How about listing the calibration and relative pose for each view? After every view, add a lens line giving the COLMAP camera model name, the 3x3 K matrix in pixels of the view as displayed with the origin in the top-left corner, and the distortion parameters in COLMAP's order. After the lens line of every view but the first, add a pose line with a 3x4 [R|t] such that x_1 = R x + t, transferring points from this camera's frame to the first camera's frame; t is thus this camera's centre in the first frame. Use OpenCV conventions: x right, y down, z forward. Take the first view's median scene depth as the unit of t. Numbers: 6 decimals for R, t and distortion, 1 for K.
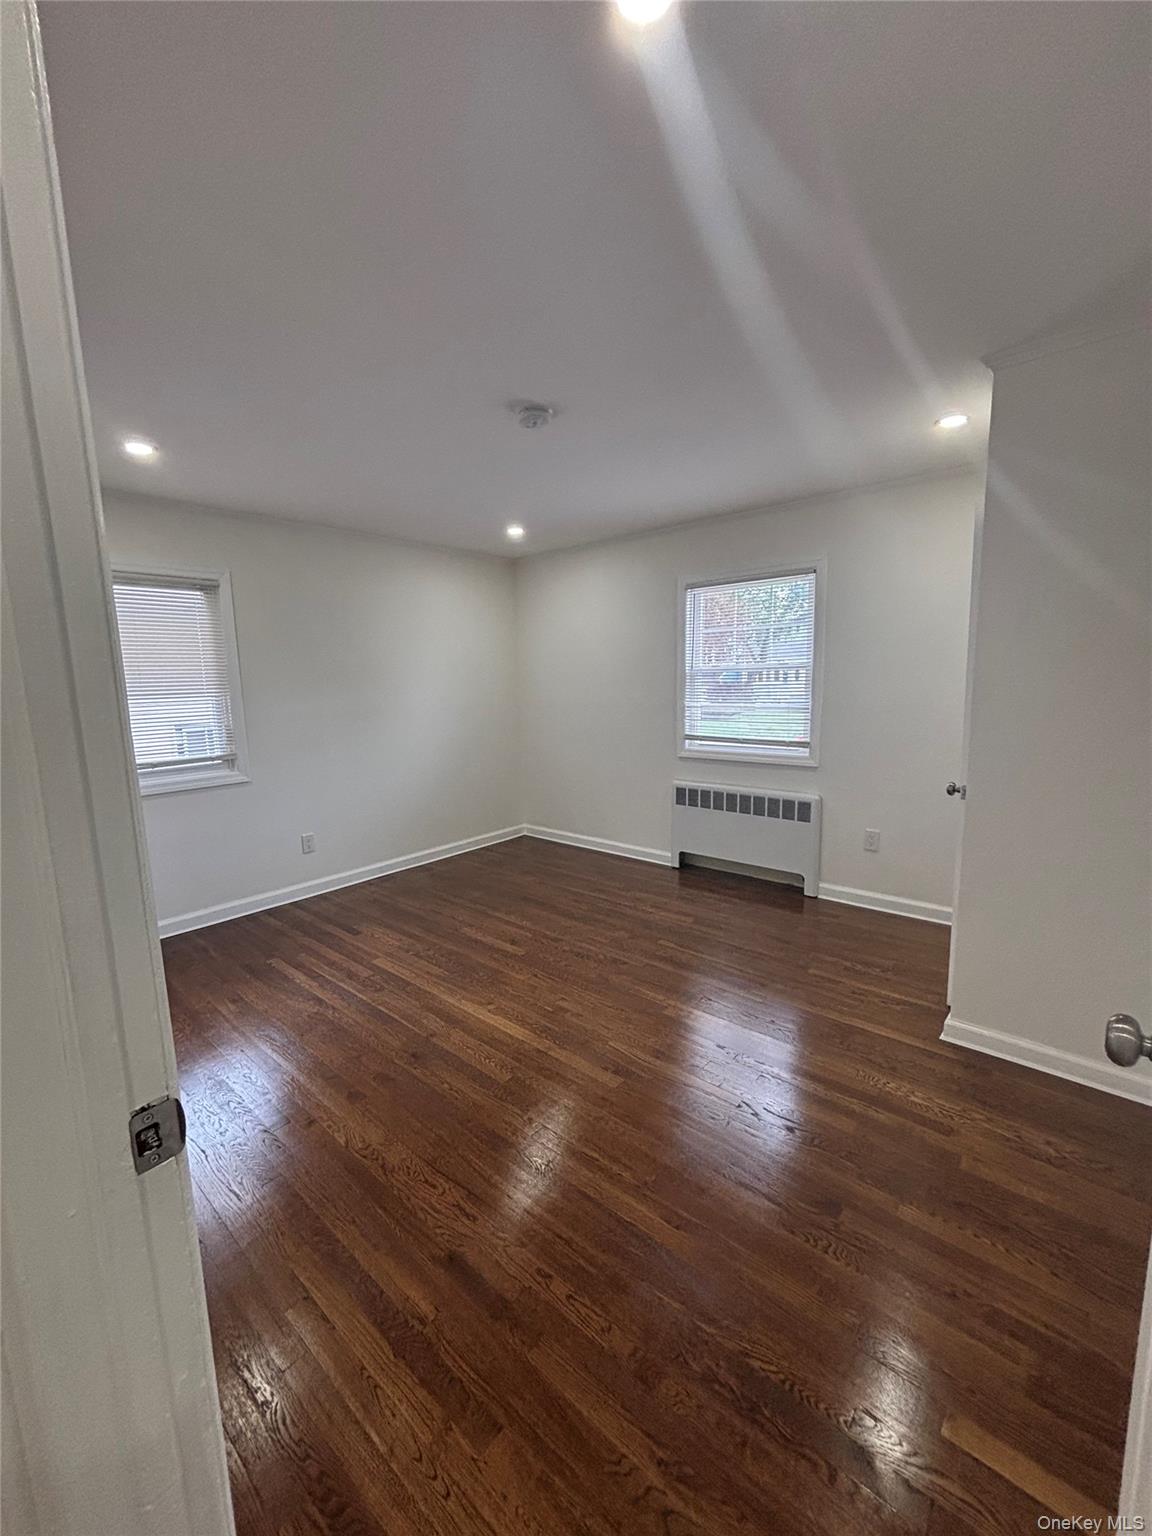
lens RADIAL K [[618.6, 0, 565.8], [0, 618.6, 765.7], [0, 0, 1]] dist [0.000466, -0.000005]
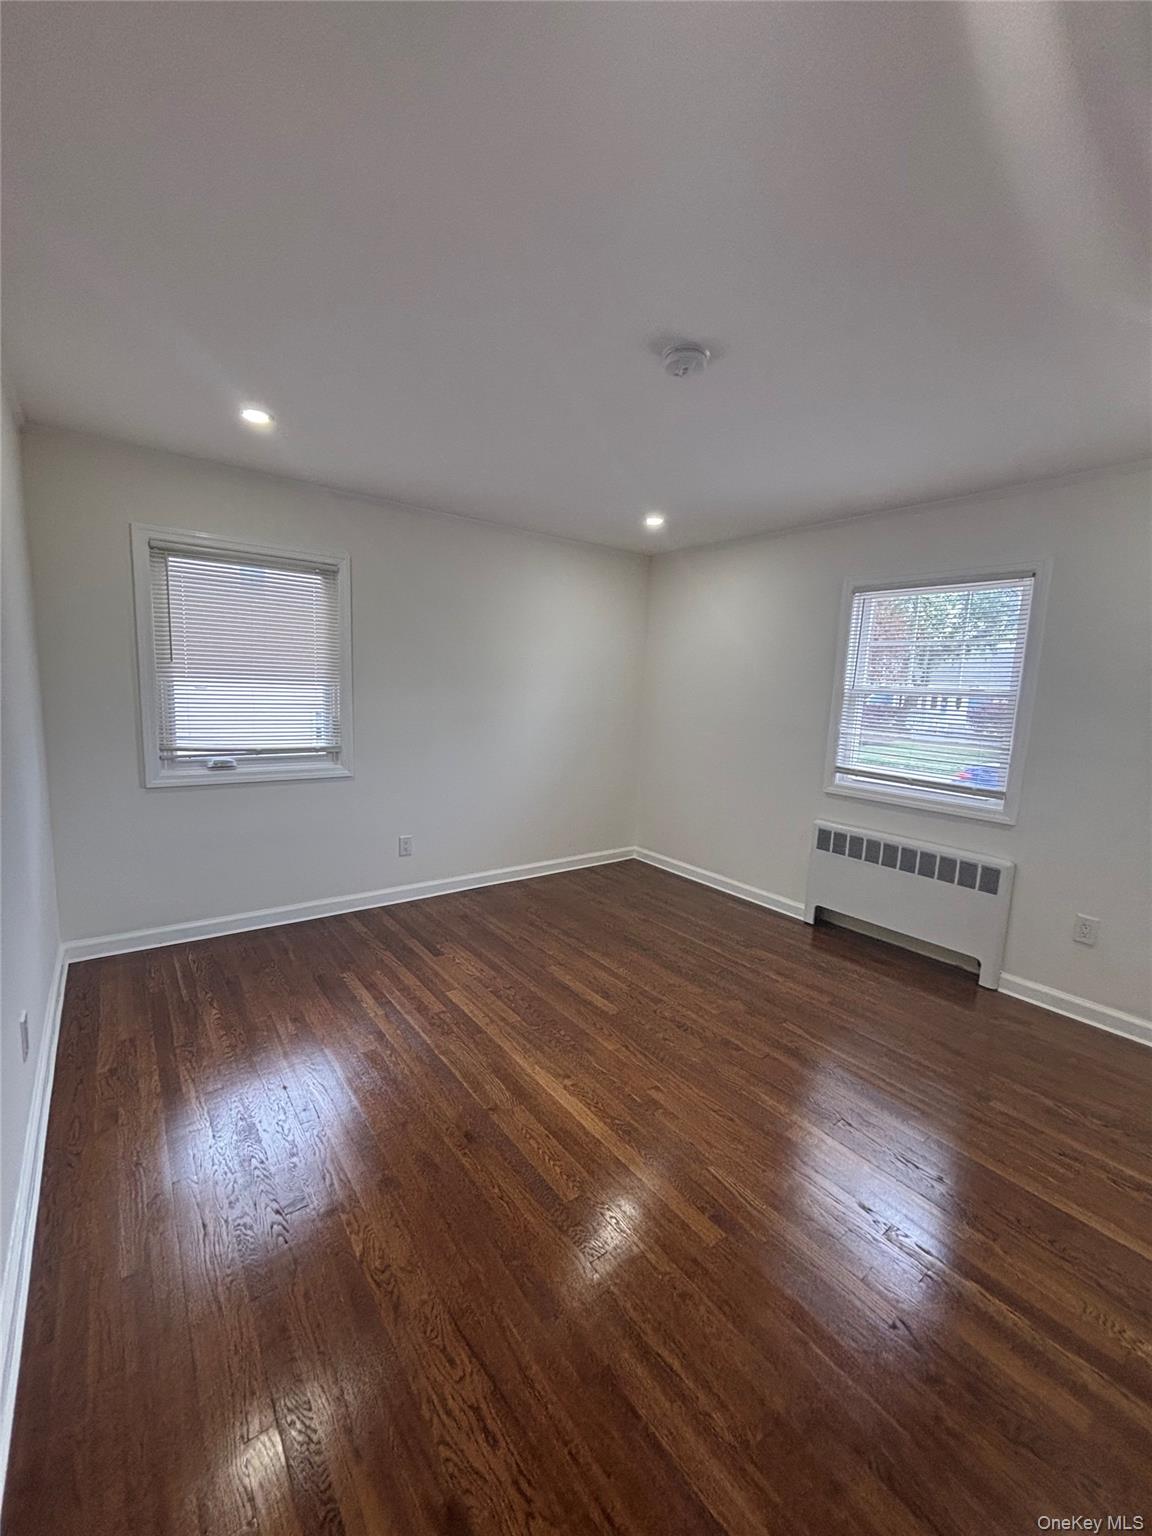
lens RADIAL K [[618.6, 0, 574.1], [0, 618.6, 773.5], [0, 0, 1]] dist [0.000466, -0.000005]
pose [[0.979008, 0.089977, -0.182887, 0.001147], [-0.089945, 0.995911, 0.008489, -0.020034], [0.182903, 0.008139, 0.983097, 0.134665]]
